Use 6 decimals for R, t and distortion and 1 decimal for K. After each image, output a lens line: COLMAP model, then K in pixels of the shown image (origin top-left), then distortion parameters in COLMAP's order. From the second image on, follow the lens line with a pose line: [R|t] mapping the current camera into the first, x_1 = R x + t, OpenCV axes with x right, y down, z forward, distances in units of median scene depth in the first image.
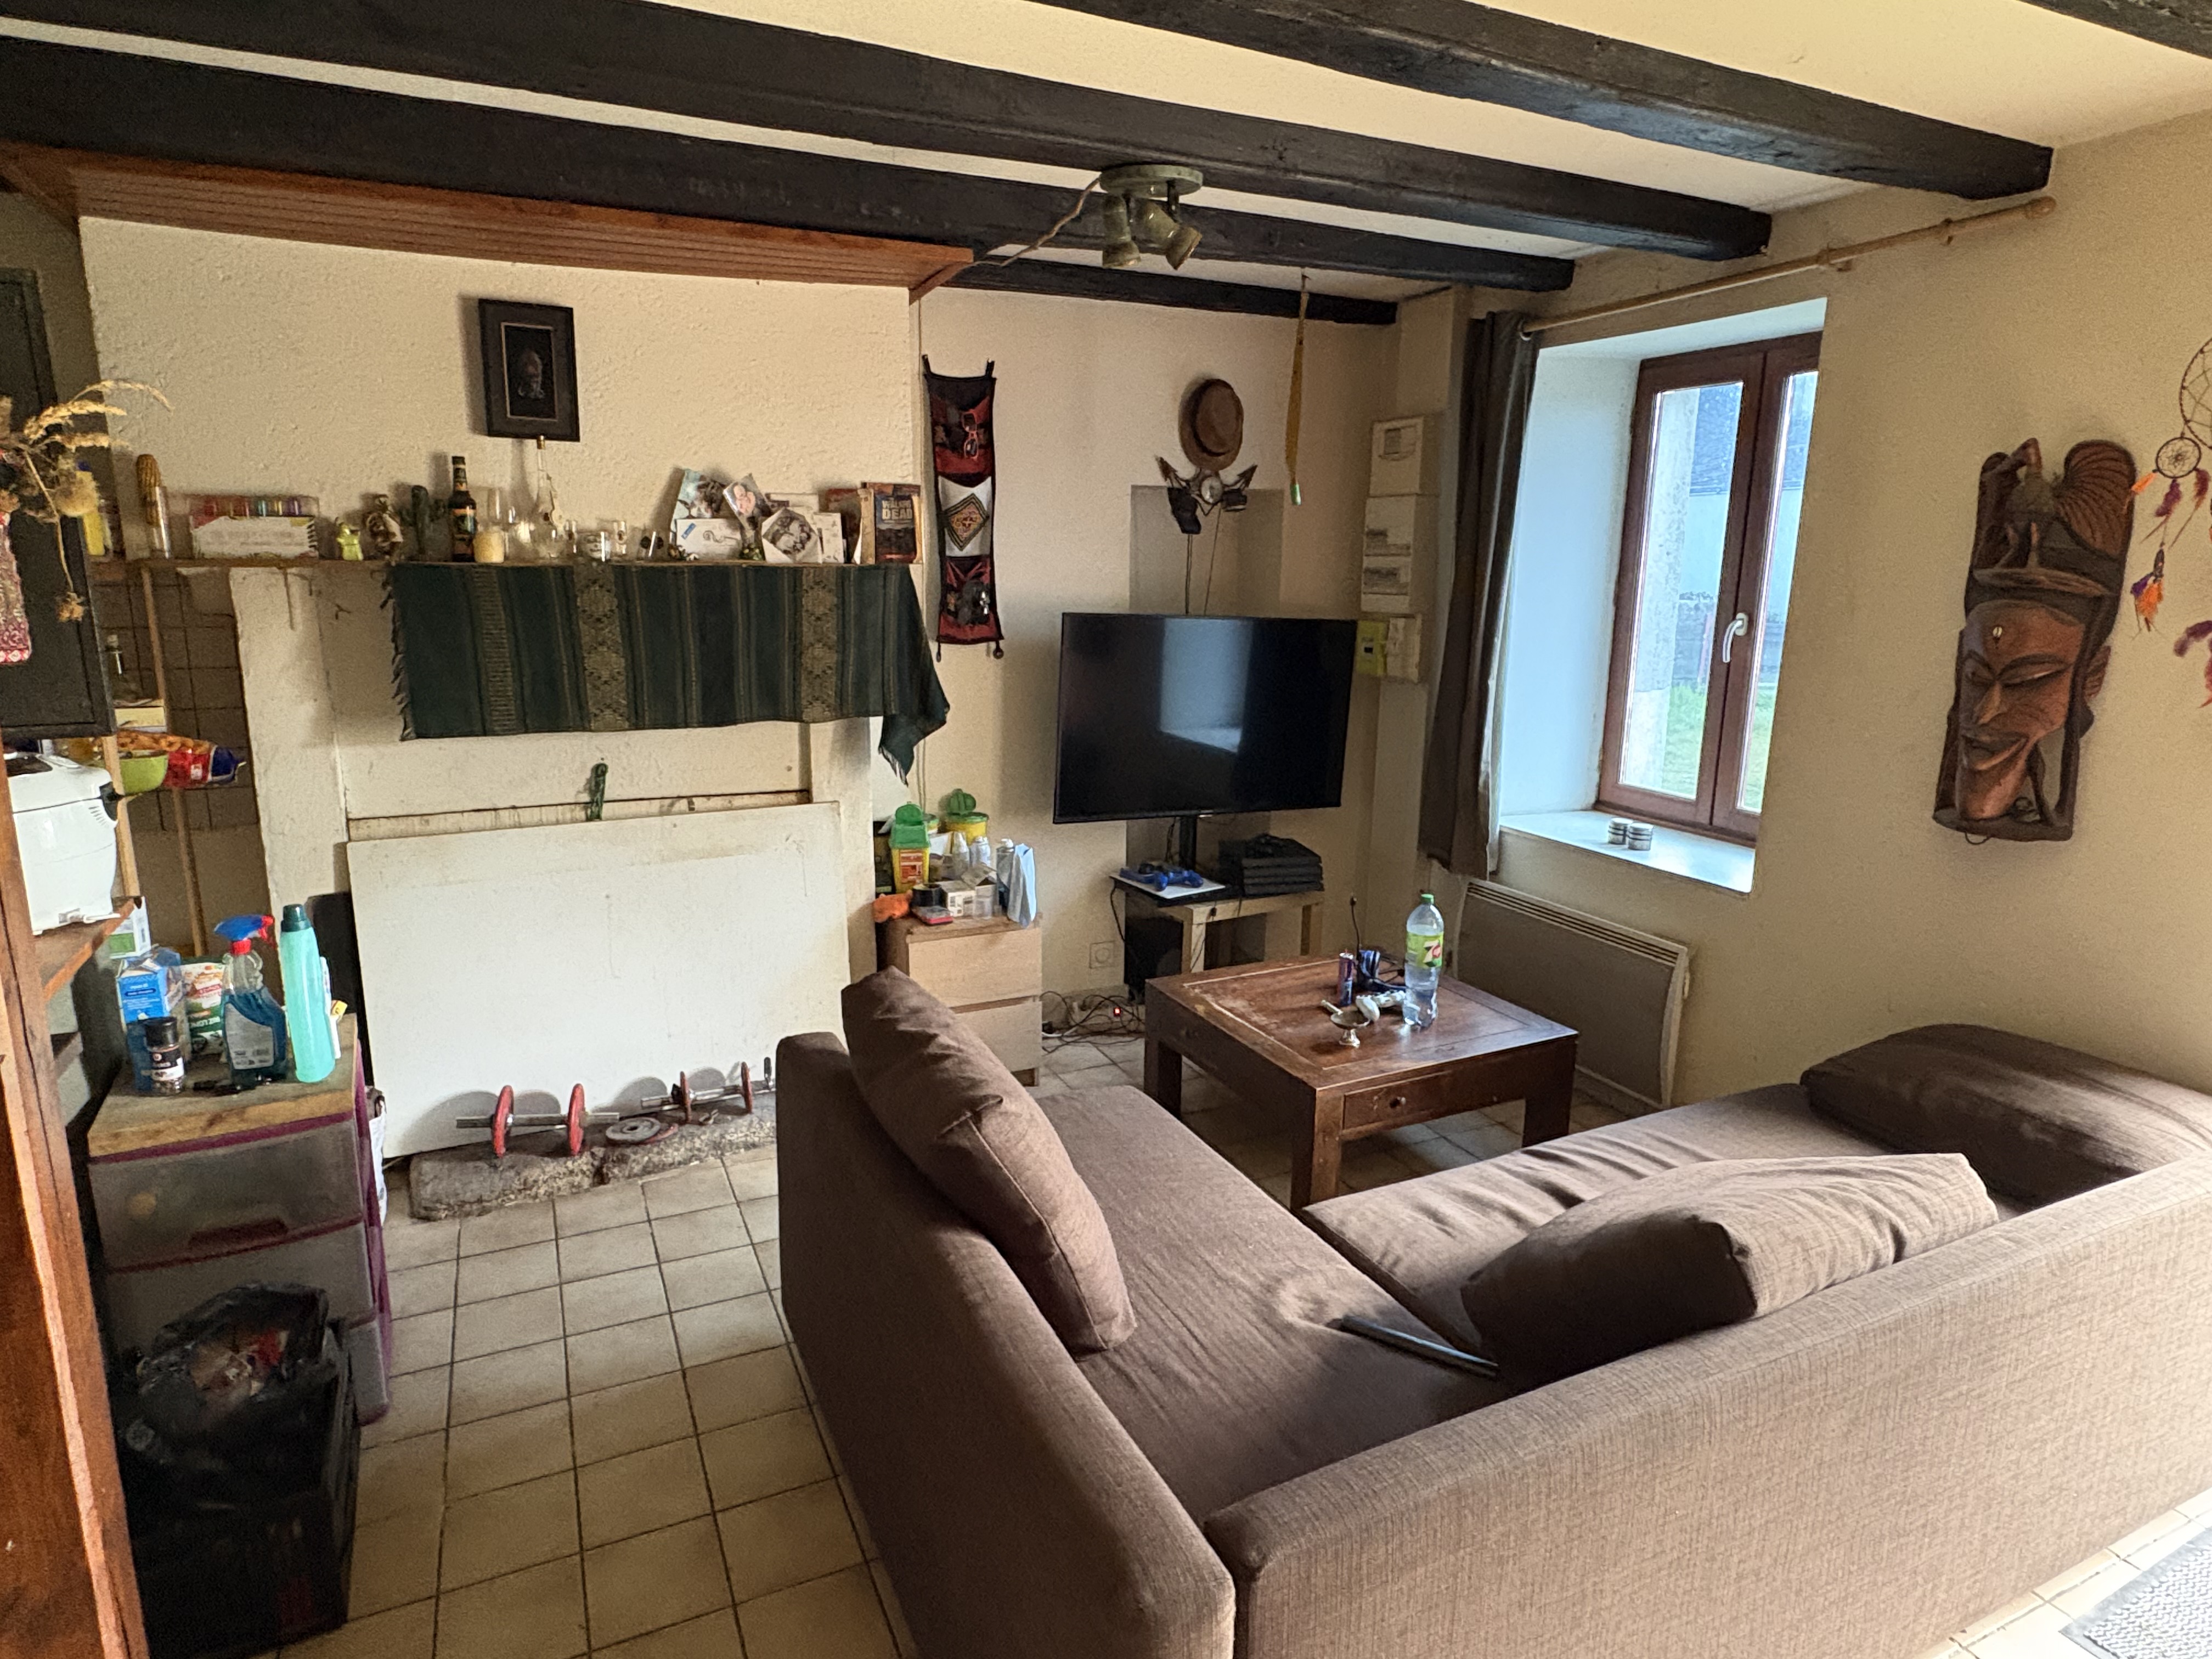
lens RADIAL K [[1252.2, 0, 1092.4], [0, 1252.2, 821.2], [0, 0, 1]] dist [-0.001111, 0.003729]
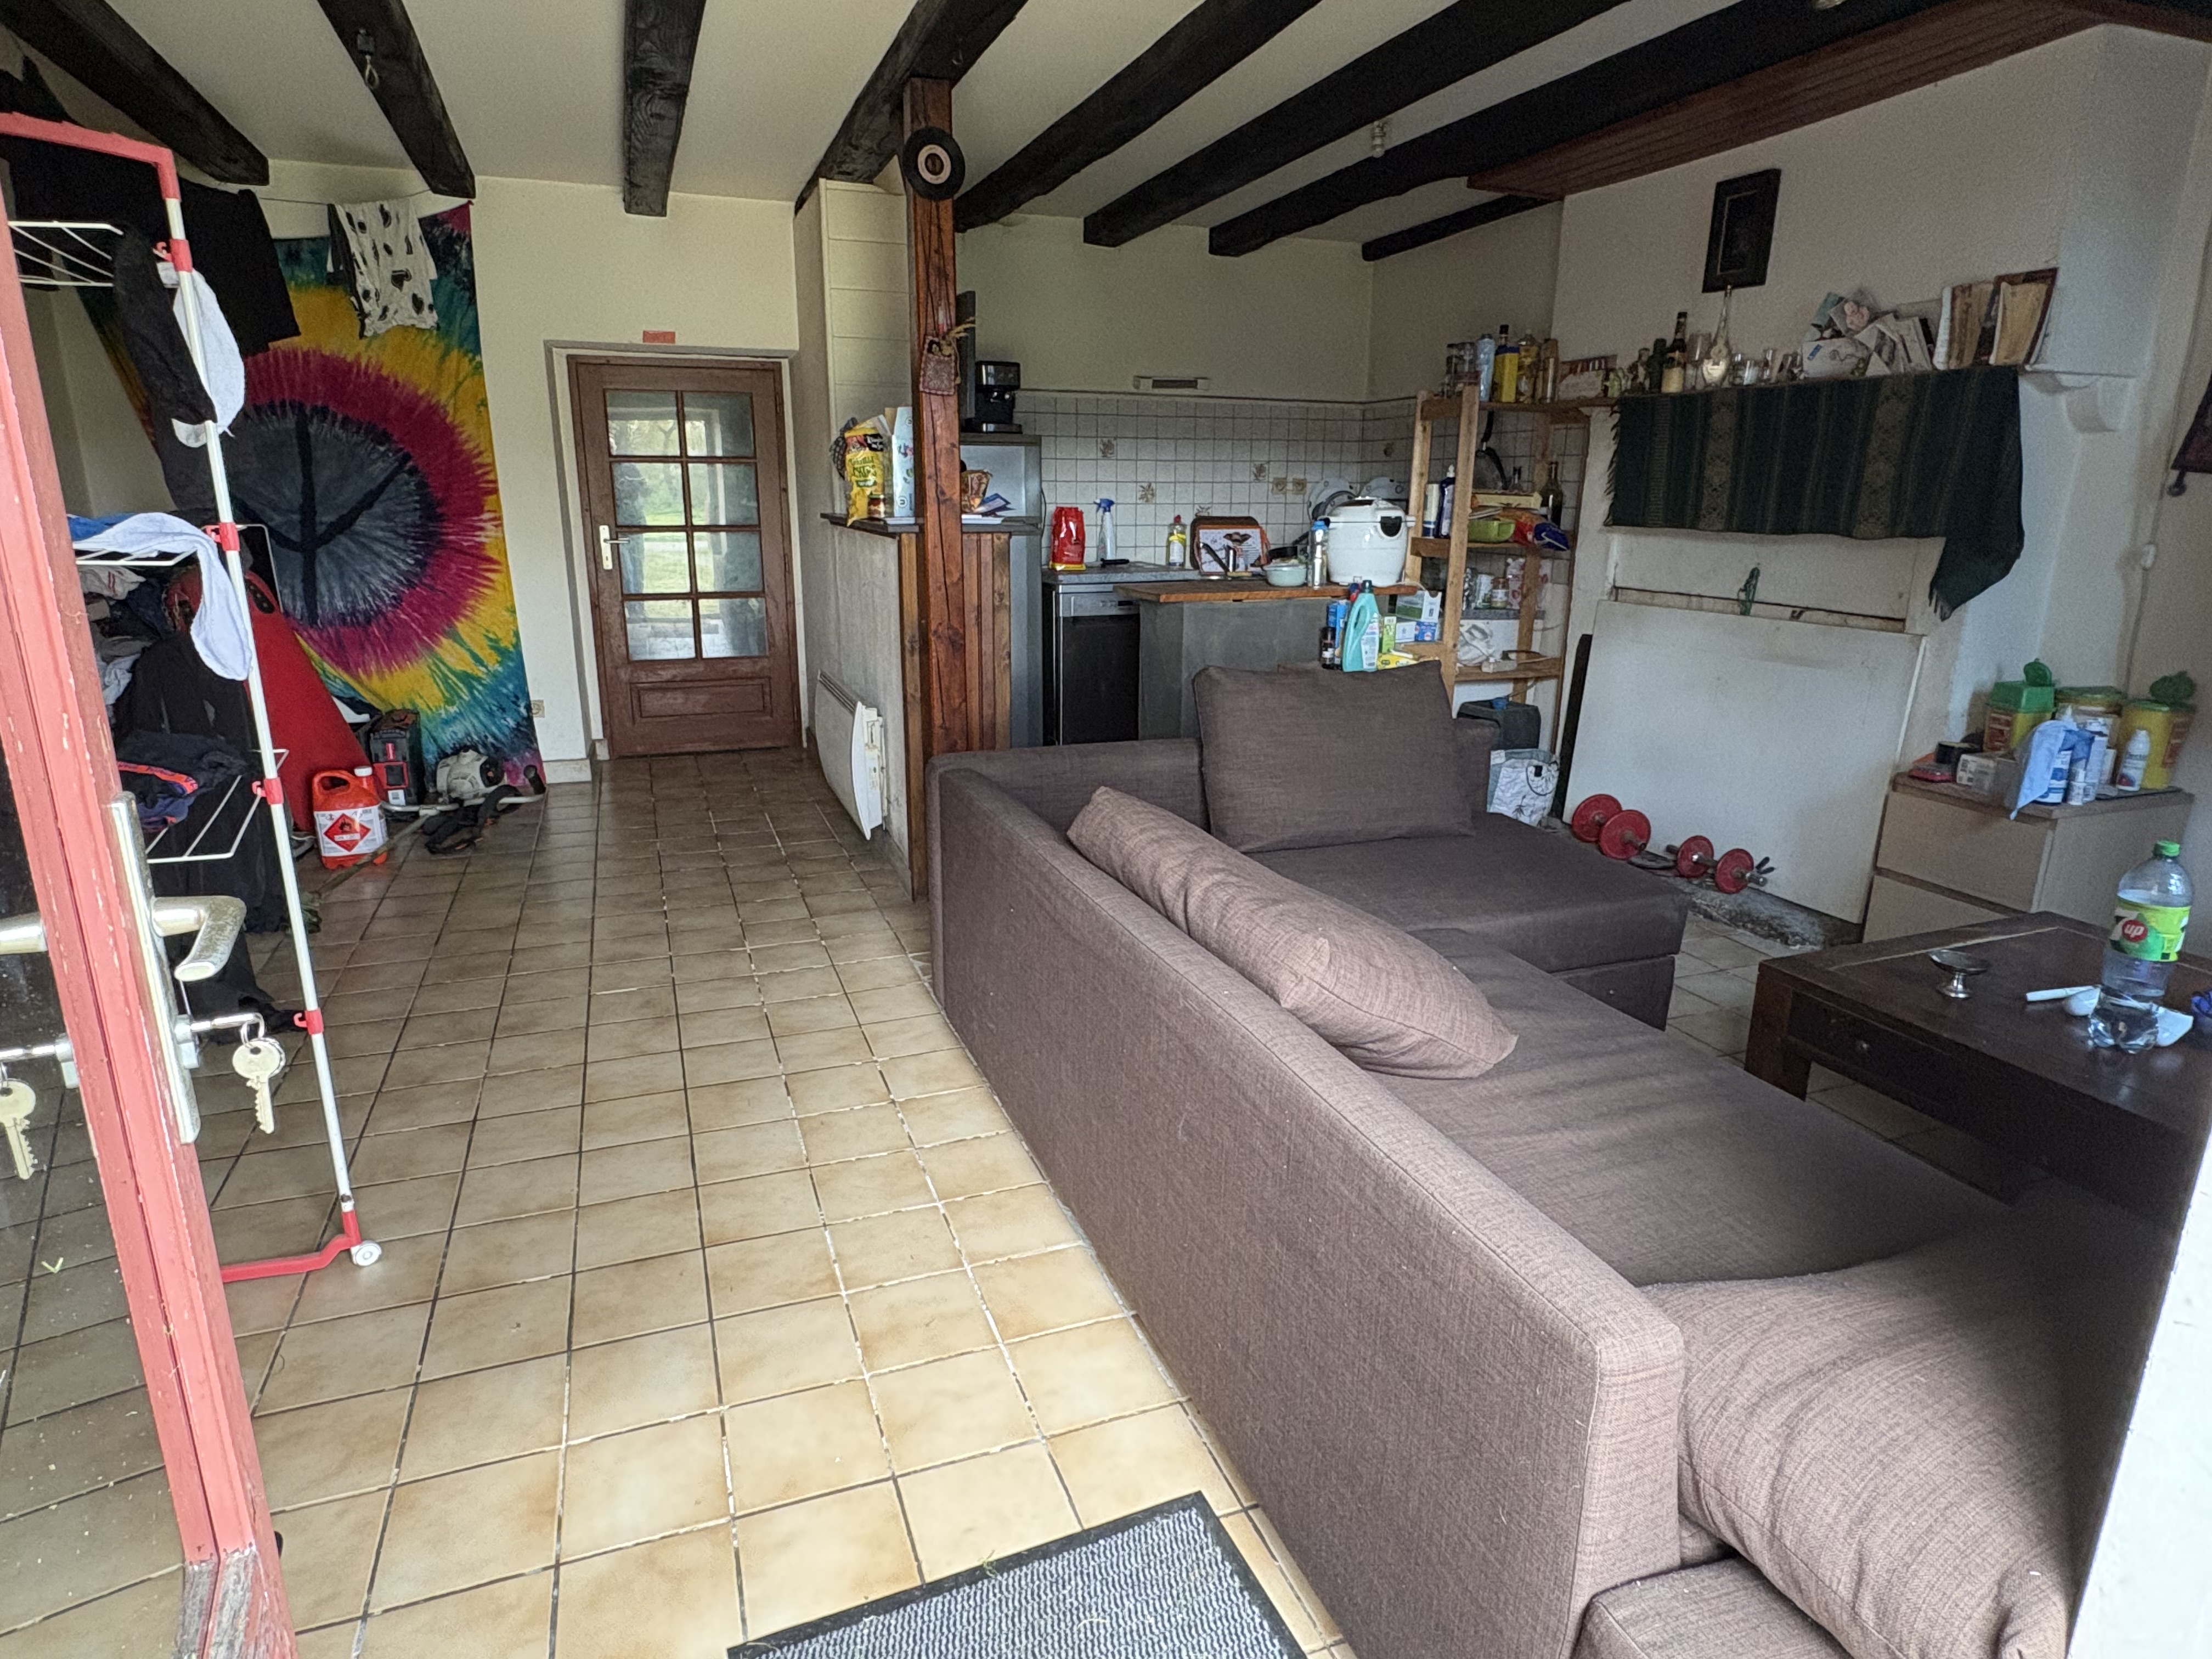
lens RADIAL K [[1252.2, 0, 1100.2], [0, 1252.2, 818.4], [0, 0, 1]] dist [-0.001111, 0.003729]
pose [[-0.084066, 0.250672, -0.964415, 1.010799], [-0.211708, 0.941252, 0.263105, -0.003913], [0.973711, 0.226293, -0.026058, 0.578325]]
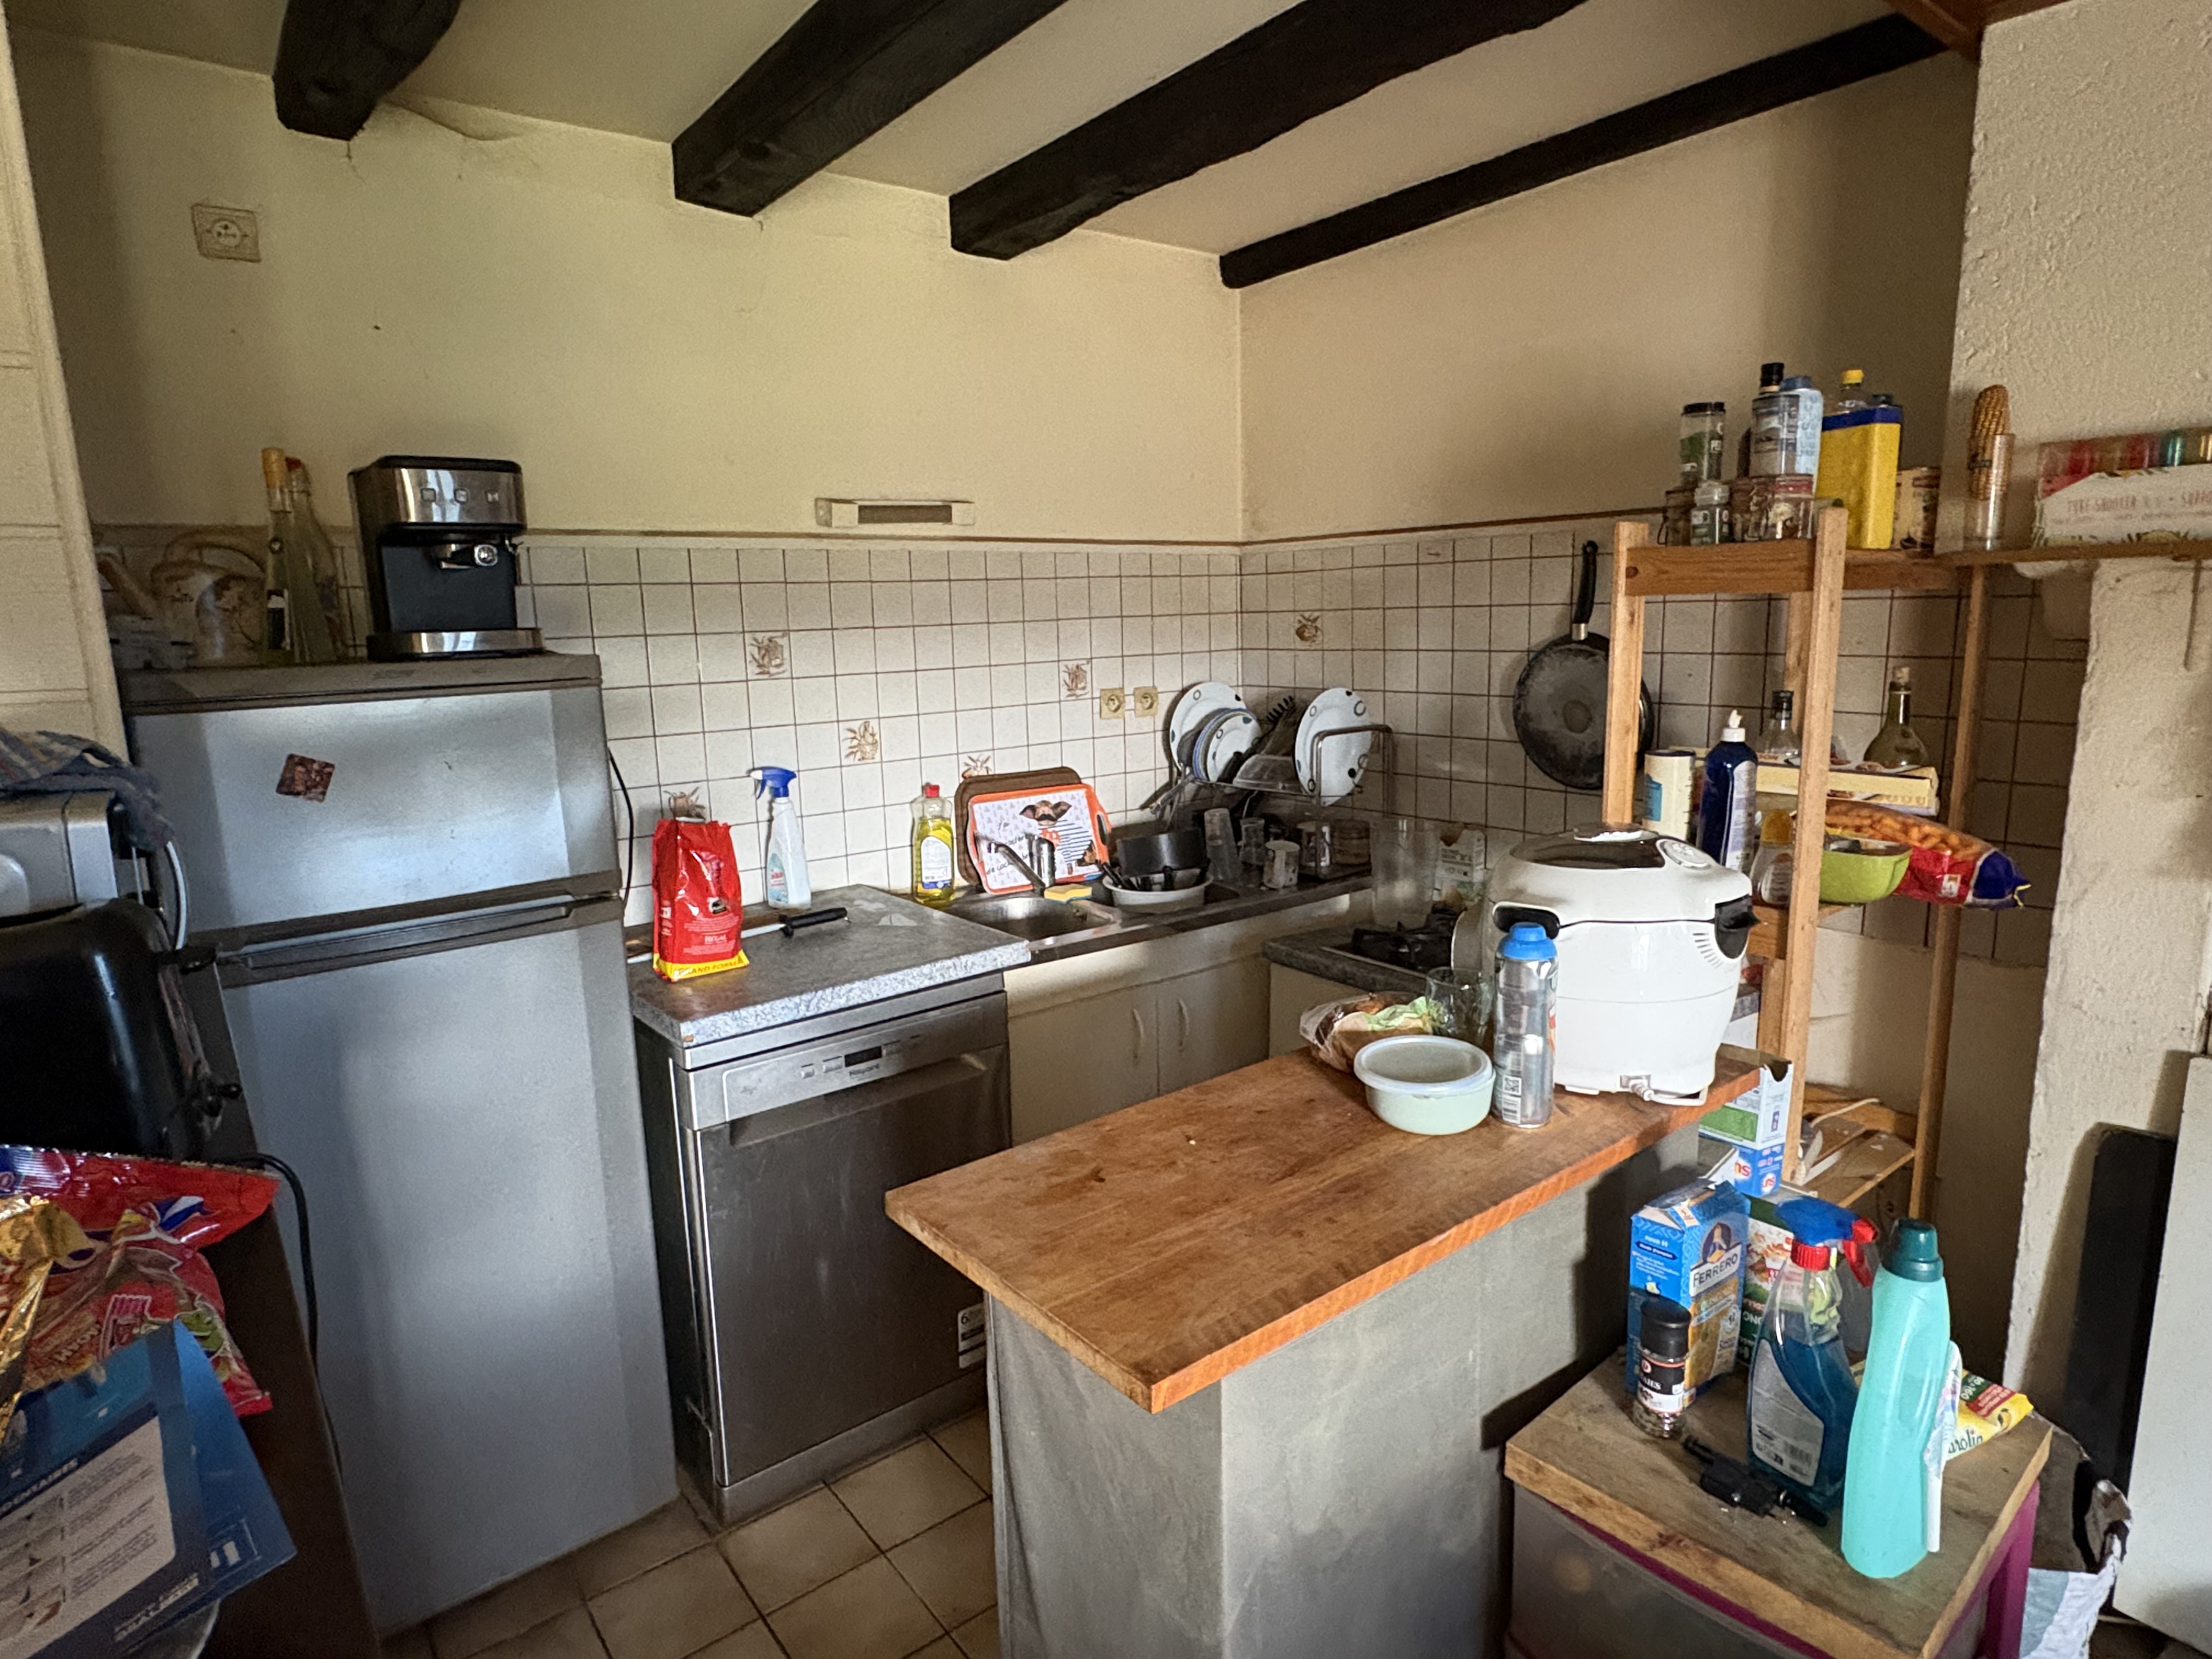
lens RADIAL K [[1252.2, 0, 1090.1], [0, 1252.2, 823.0], [0, 0, 1]] dist [-0.001111, 0.003729]
pose [[0.208275, 0.157747, -0.965265, -0.196721], [-0.173365, 0.977235, 0.122296, -0.072312], [0.962583, 0.141873, 0.230882, 0.427519]]
